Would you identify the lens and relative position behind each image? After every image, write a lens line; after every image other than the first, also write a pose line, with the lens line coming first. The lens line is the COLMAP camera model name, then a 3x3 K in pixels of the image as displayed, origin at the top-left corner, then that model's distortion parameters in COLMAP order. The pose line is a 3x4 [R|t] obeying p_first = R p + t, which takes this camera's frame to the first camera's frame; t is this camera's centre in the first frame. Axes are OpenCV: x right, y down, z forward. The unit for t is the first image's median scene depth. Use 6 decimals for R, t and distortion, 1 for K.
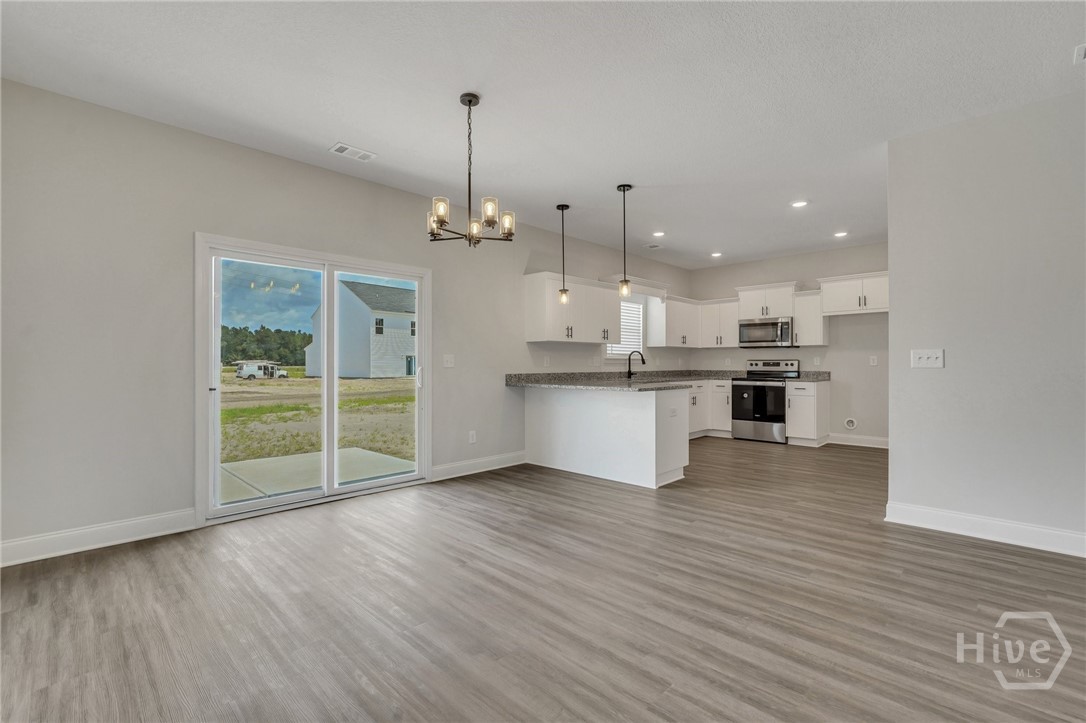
lens RADIAL K [[486.5, 0, 543.0], [0, 486.5, 361.5], [0, 0, 1]] dist [-0.003517, 0.000145]
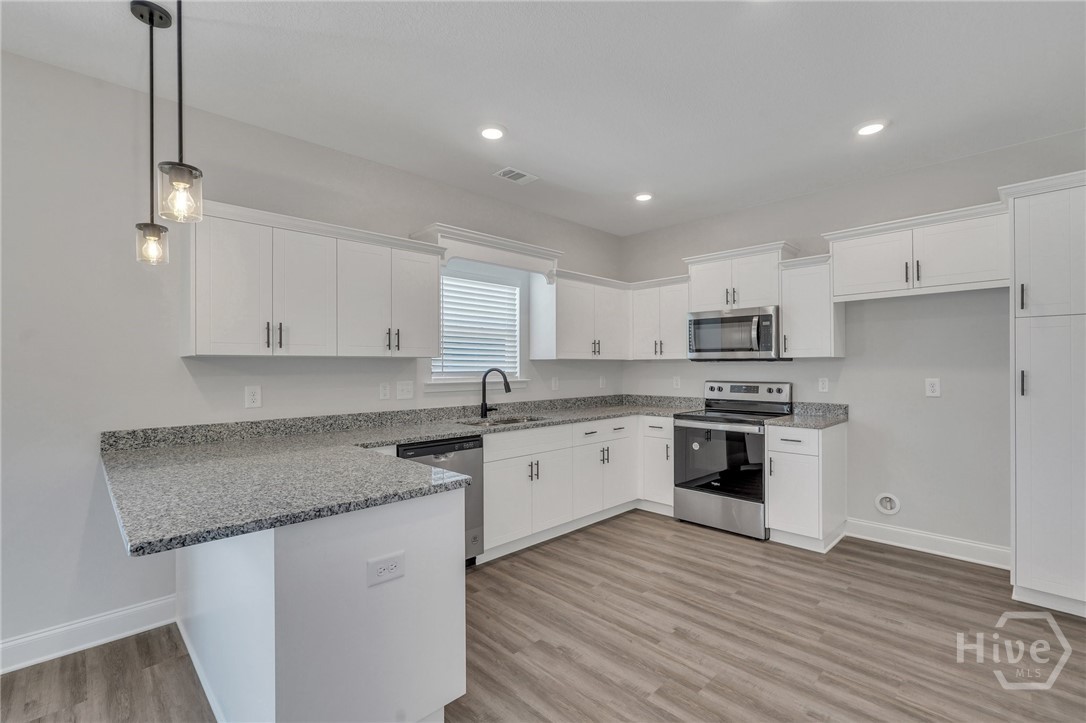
lens RADIAL K [[486.5, 0, 543.0], [0, 486.5, 361.5], [0, 0, 1]] dist [-0.003517, 0.000145]
pose [[0.999816, -0.002854, -0.018965, 0.256251], [0.002743, 0.999979, -0.005894, -0.025901], [0.018981, 0.005841, 0.999803, 0.442998]]
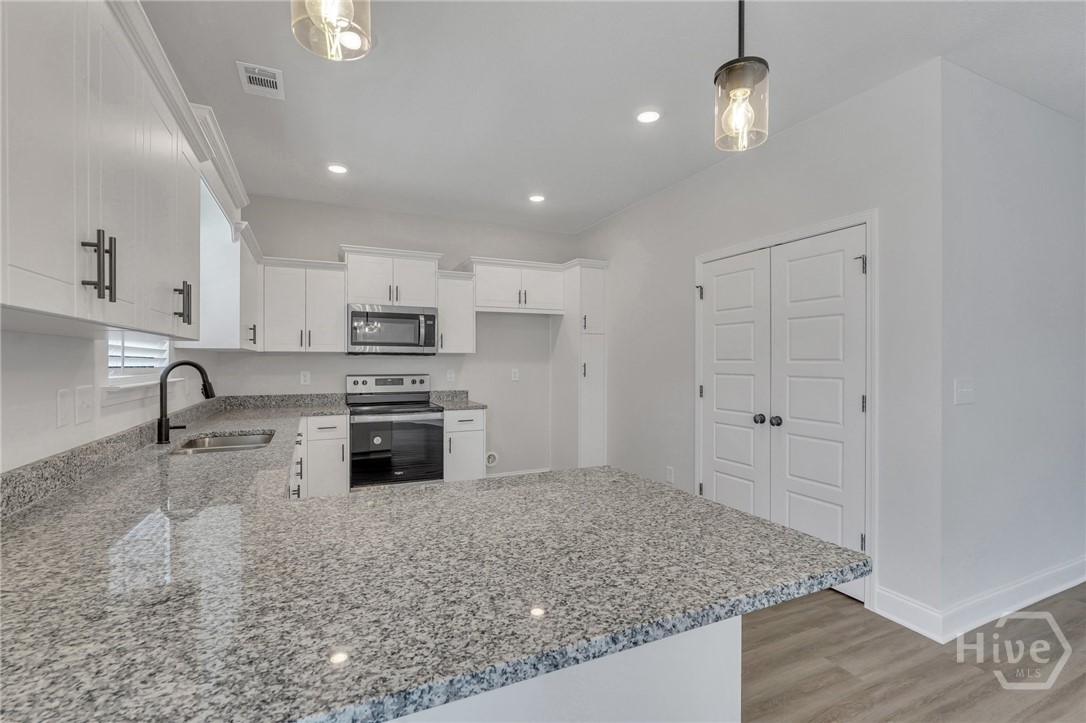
lens RADIAL K [[490.8, 0, 537.8], [0, 490.8, 370.7], [0, 0, 1]] dist [-0.006841, 0.000531]
pose [[0.361861, -0.014587, 0.932118, -0.041706], [-0.004387, 0.999840, 0.017349, -0.021071], [-0.932222, -0.010367, 0.361739, 0.639199]]
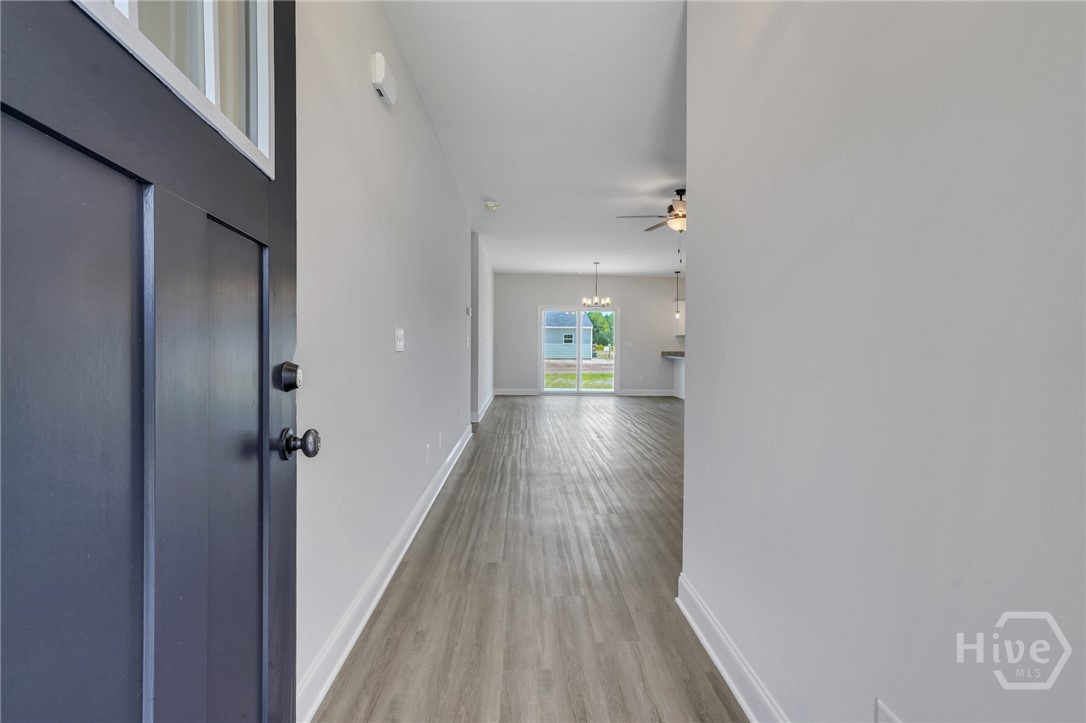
lens RADIAL K [[489.4, 0, 537.7], [0, 489.4, 369.1], [0, 0, 1]] dist [-0.005928, 0.000882]
pose [[0.724256, 0.041396, -0.688287, 0.760895], [-0.003932, 0.998428, 0.055911, -0.010067], [0.689520, -0.037788, 0.723280, -0.679153]]
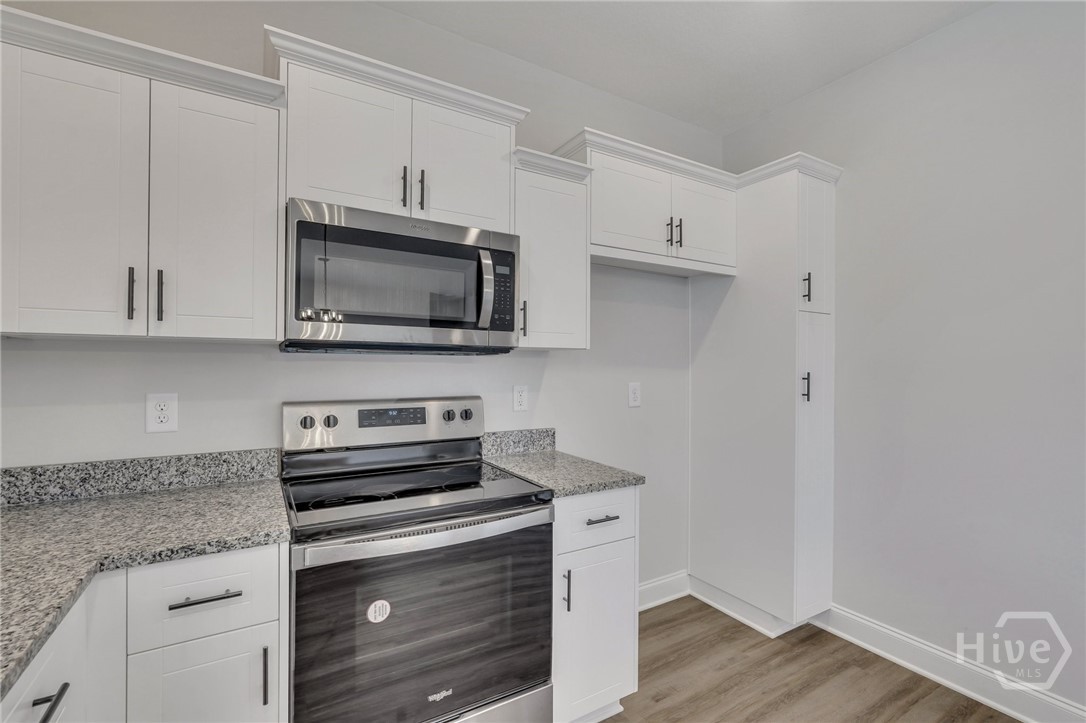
lens RADIAL K [[478.7, 0, 539.8], [0, 478.7, 366.0], [0, 0, 1]] dist [-0.001994, -0.000057]
pose [[0.259273, 0.004427, 0.965794, 0.265256], [-0.007568, 0.999968, -0.002552, -0.021867], [-0.965774, -0.006647, 0.259298, 0.915933]]
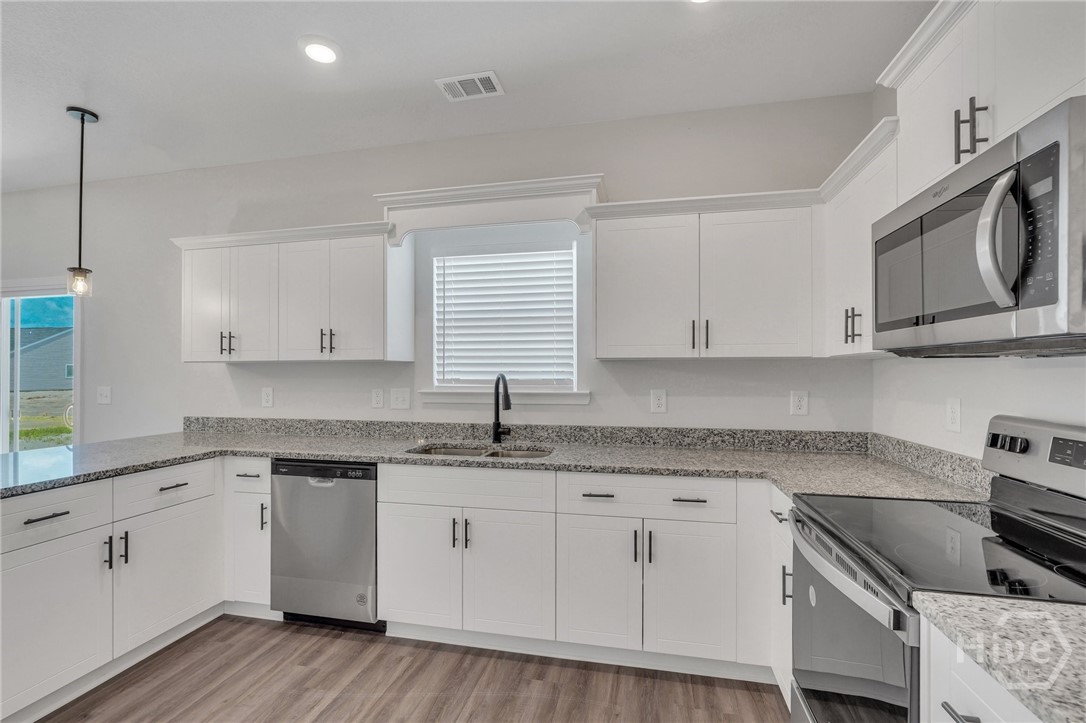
lens RADIAL K [[490.8, 0, 537.8], [0, 490.8, 370.7], [0, 0, 1]] dist [-0.006841, 0.000531]
pose [[0.522962, -0.002384, -0.852353, 0.540536], [0.004060, 0.999992, -0.000305, -0.023886], [0.852346, -0.003301, 0.522968, 0.817177]]
